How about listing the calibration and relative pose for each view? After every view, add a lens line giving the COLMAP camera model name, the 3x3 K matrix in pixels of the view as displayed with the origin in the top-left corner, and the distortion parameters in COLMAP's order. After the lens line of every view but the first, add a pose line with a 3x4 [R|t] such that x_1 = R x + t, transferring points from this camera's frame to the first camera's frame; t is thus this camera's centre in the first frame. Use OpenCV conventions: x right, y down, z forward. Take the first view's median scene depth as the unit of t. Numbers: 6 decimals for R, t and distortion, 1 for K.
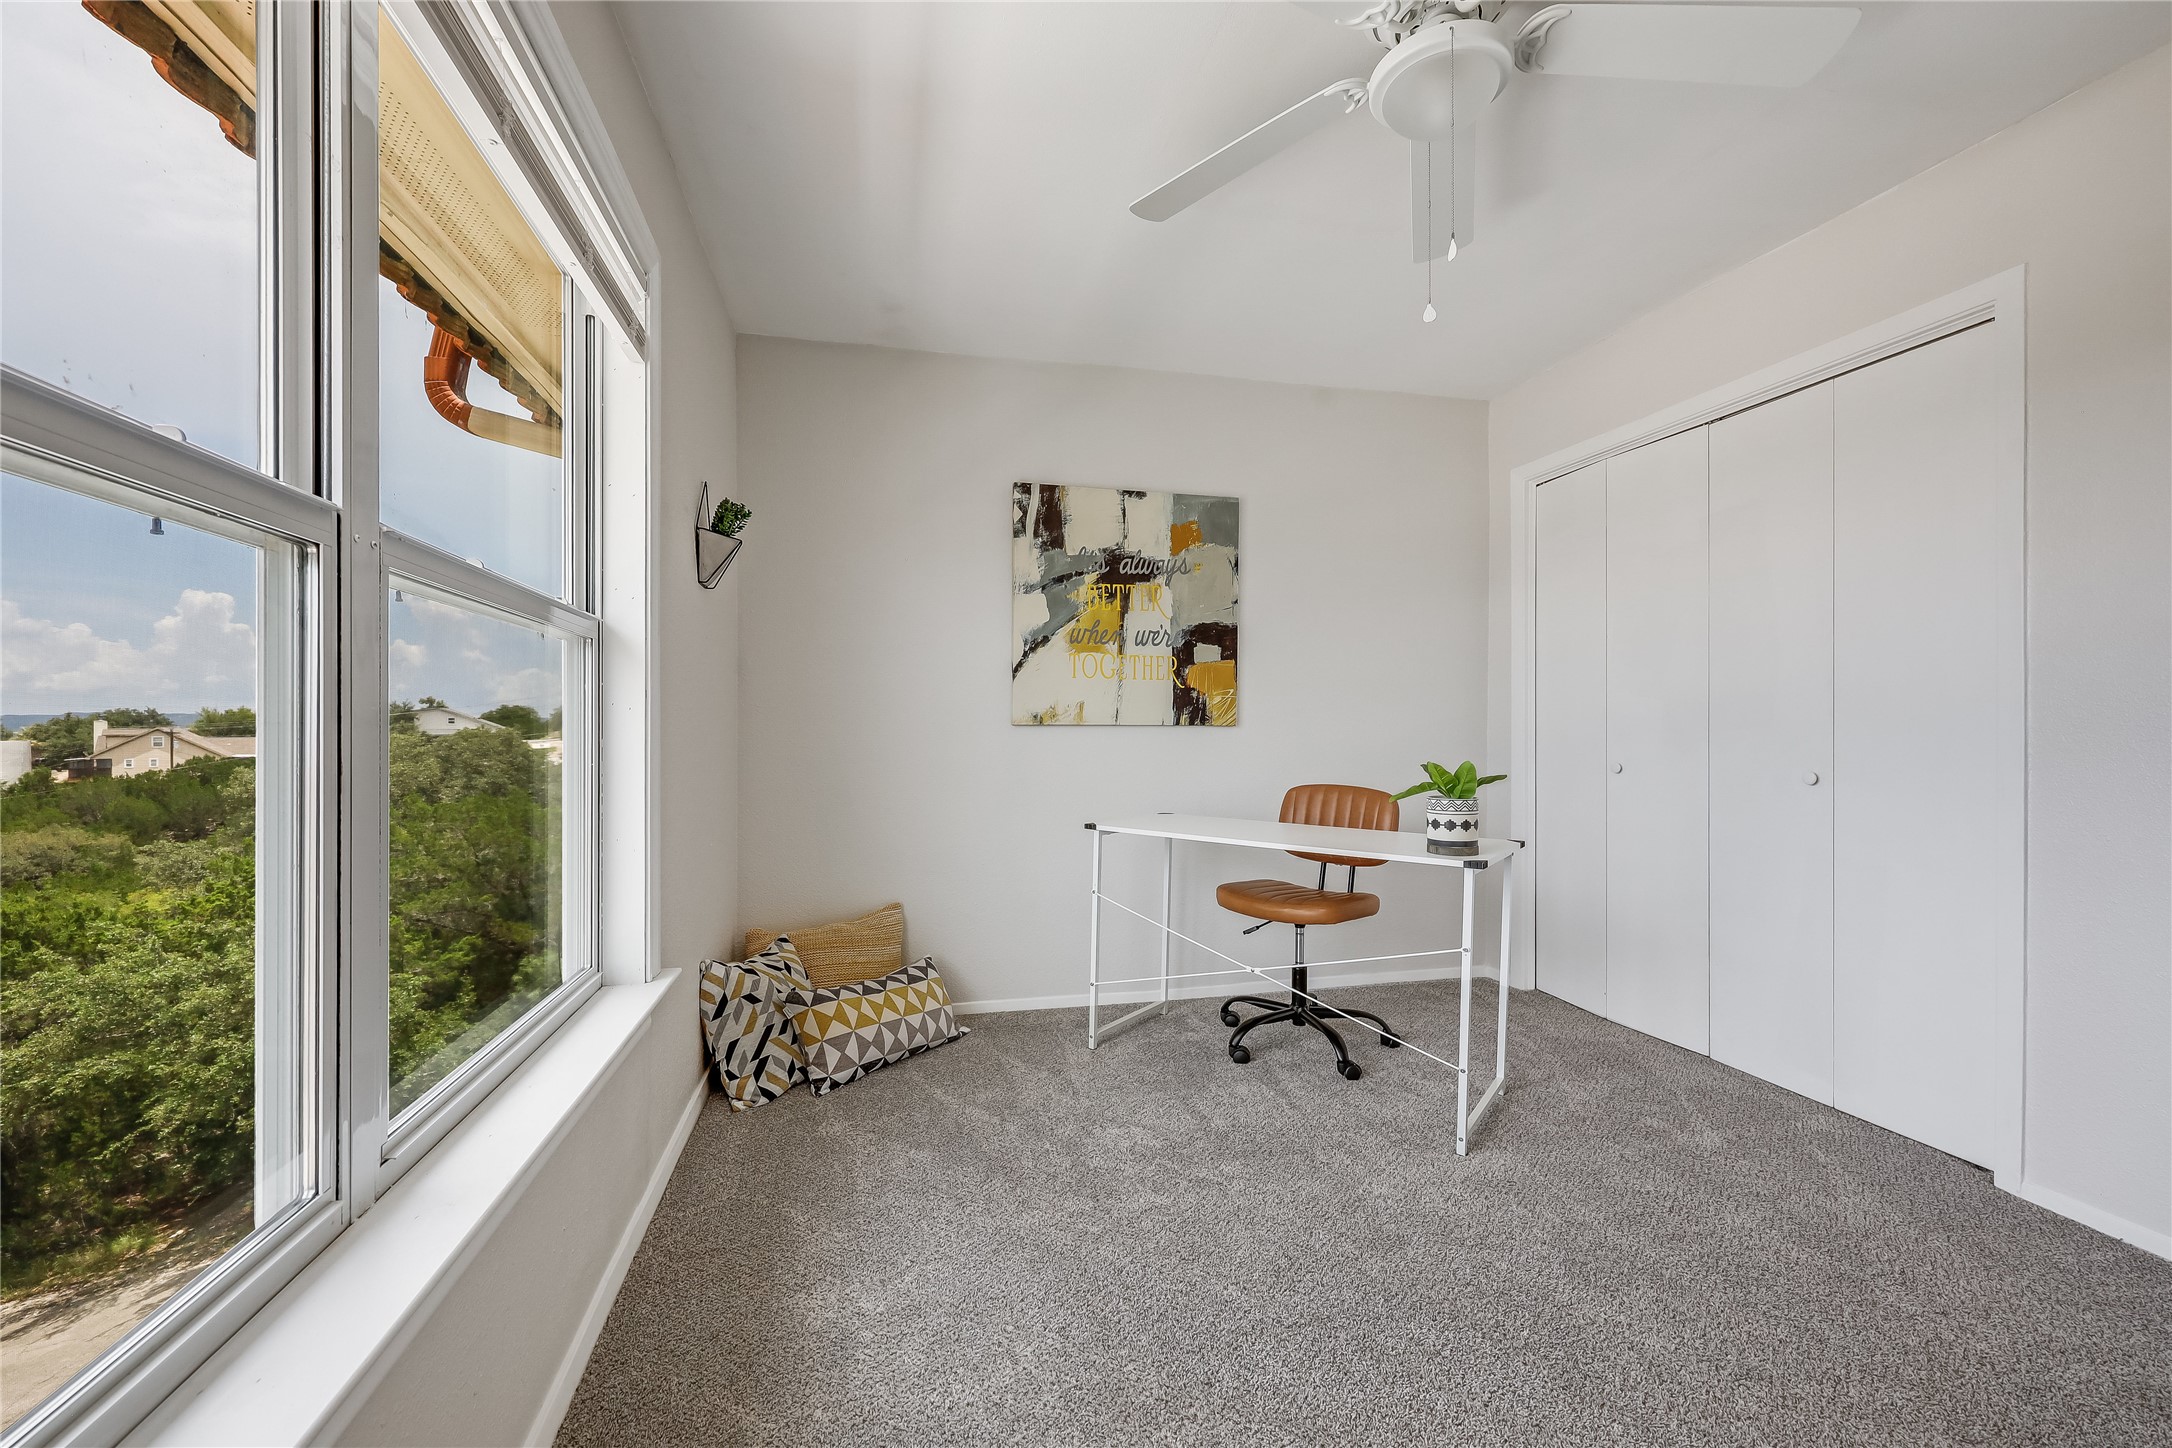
lens RADIAL K [[883.2, 0, 1076.8], [0, 883.2, 730.3], [0, 0, 1]] dist [-0.002155, 0.000064]
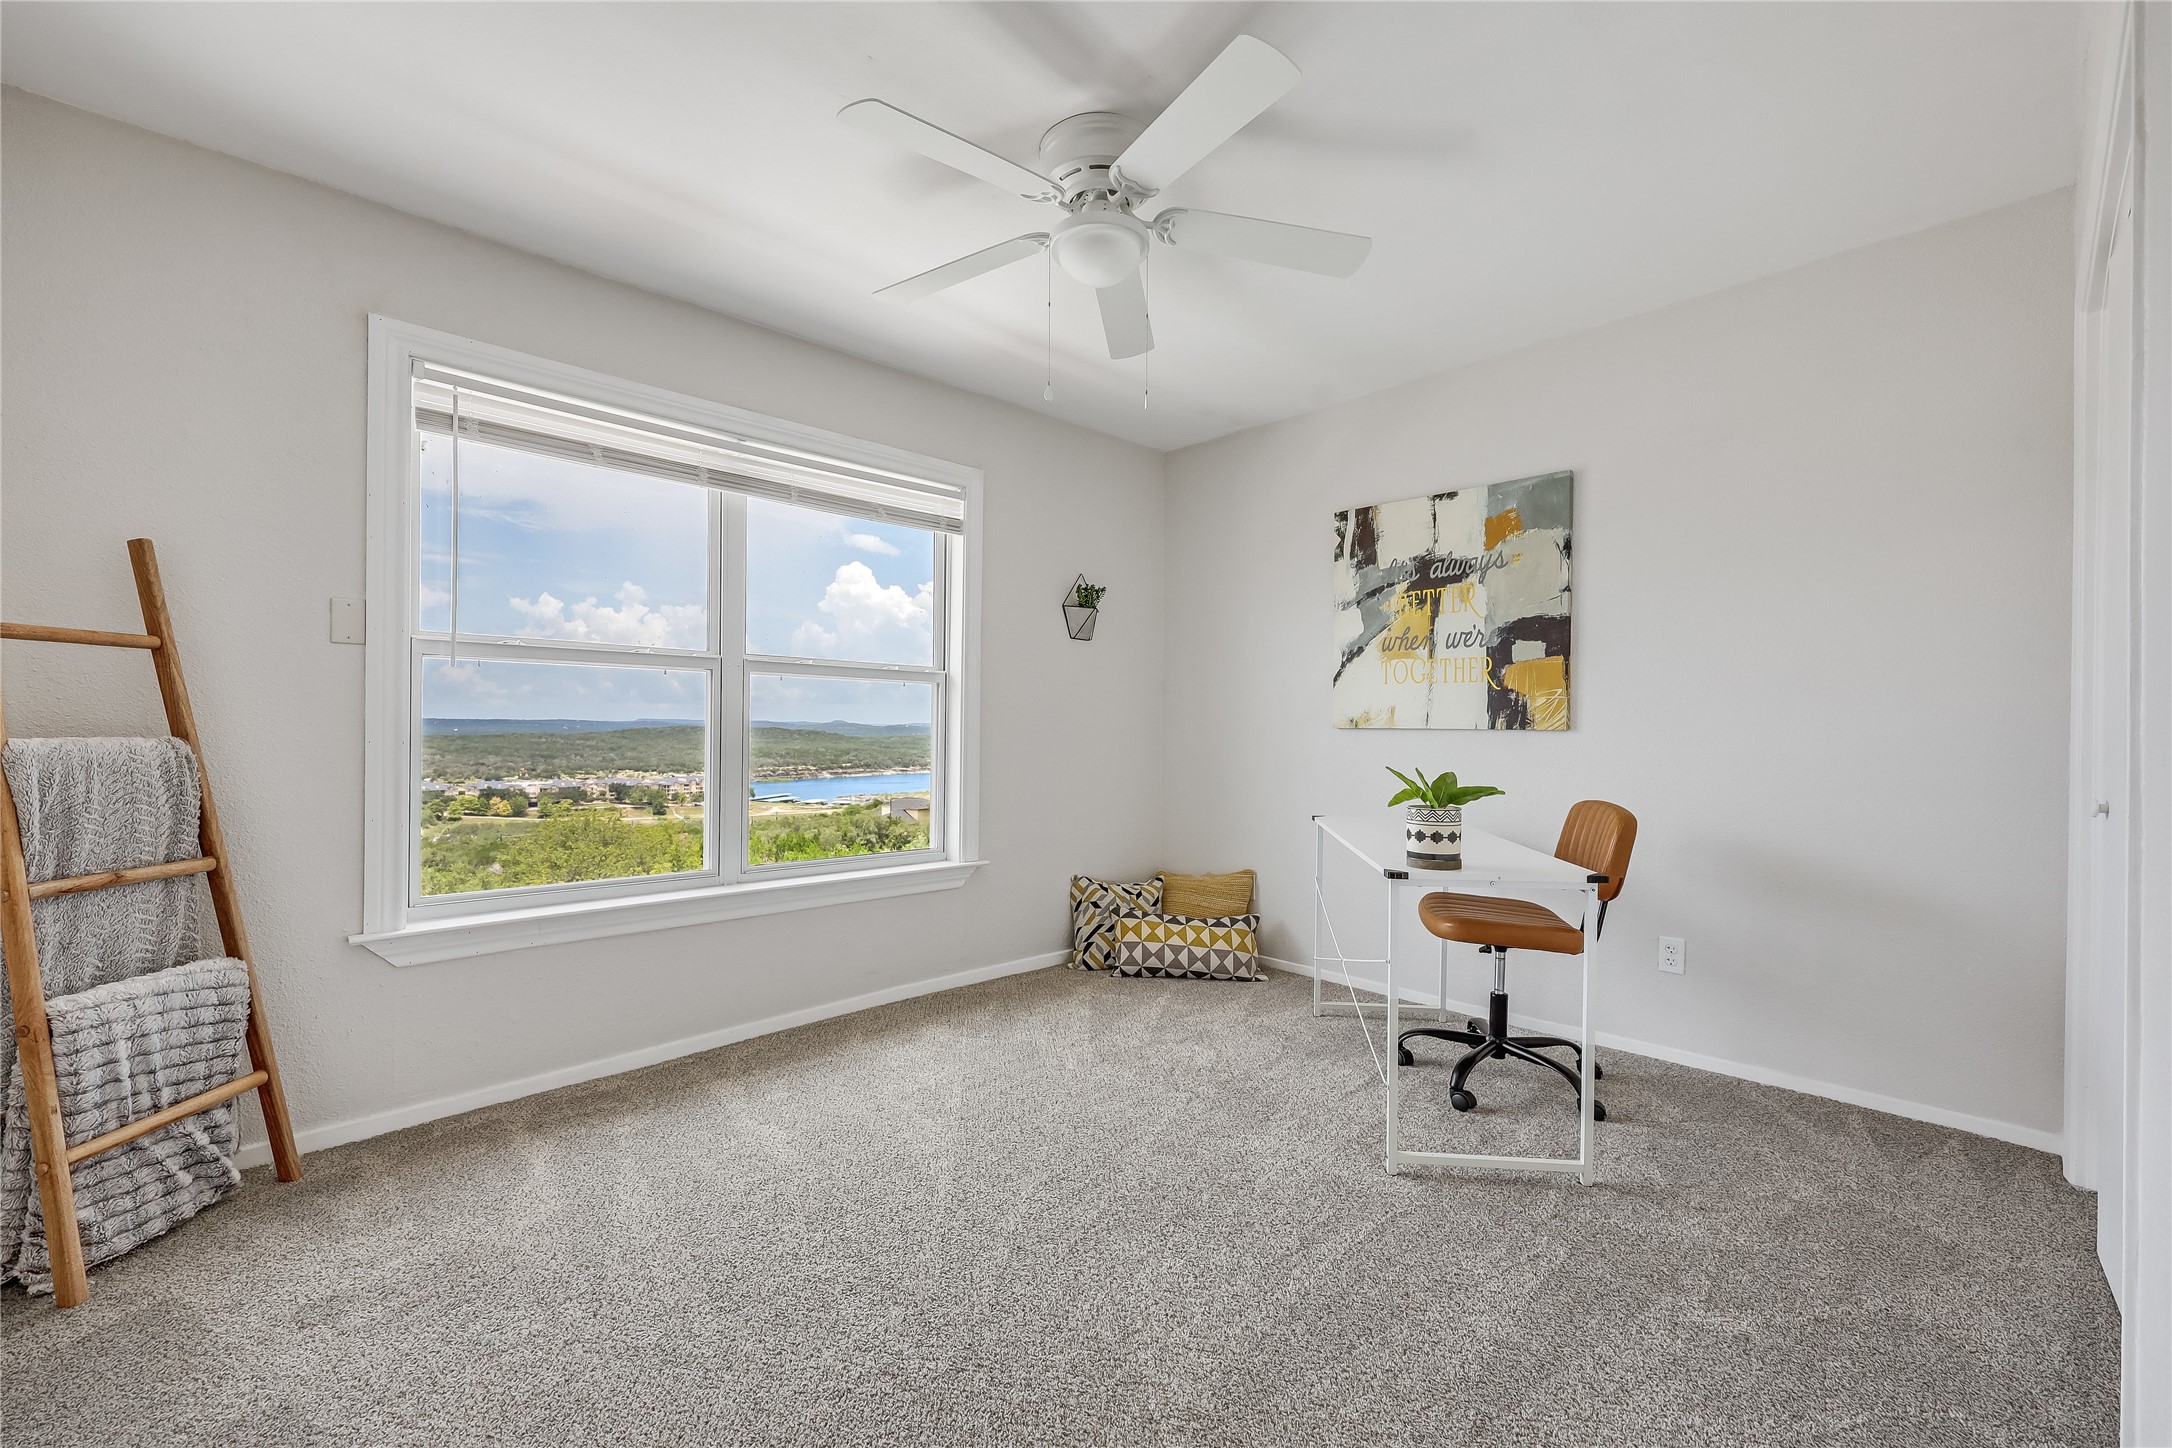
lens RADIAL K [[883.2, 0, 1063.6], [0, 883.2, 732.9], [0, 0, 1]] dist [-0.002155, 0.000064]
pose [[0.503631, 0.008105, -0.863881, 0.724753], [-0.008782, 0.999952, 0.004262, -0.001913], [0.863874, 0.005440, 0.503678, 0.133994]]
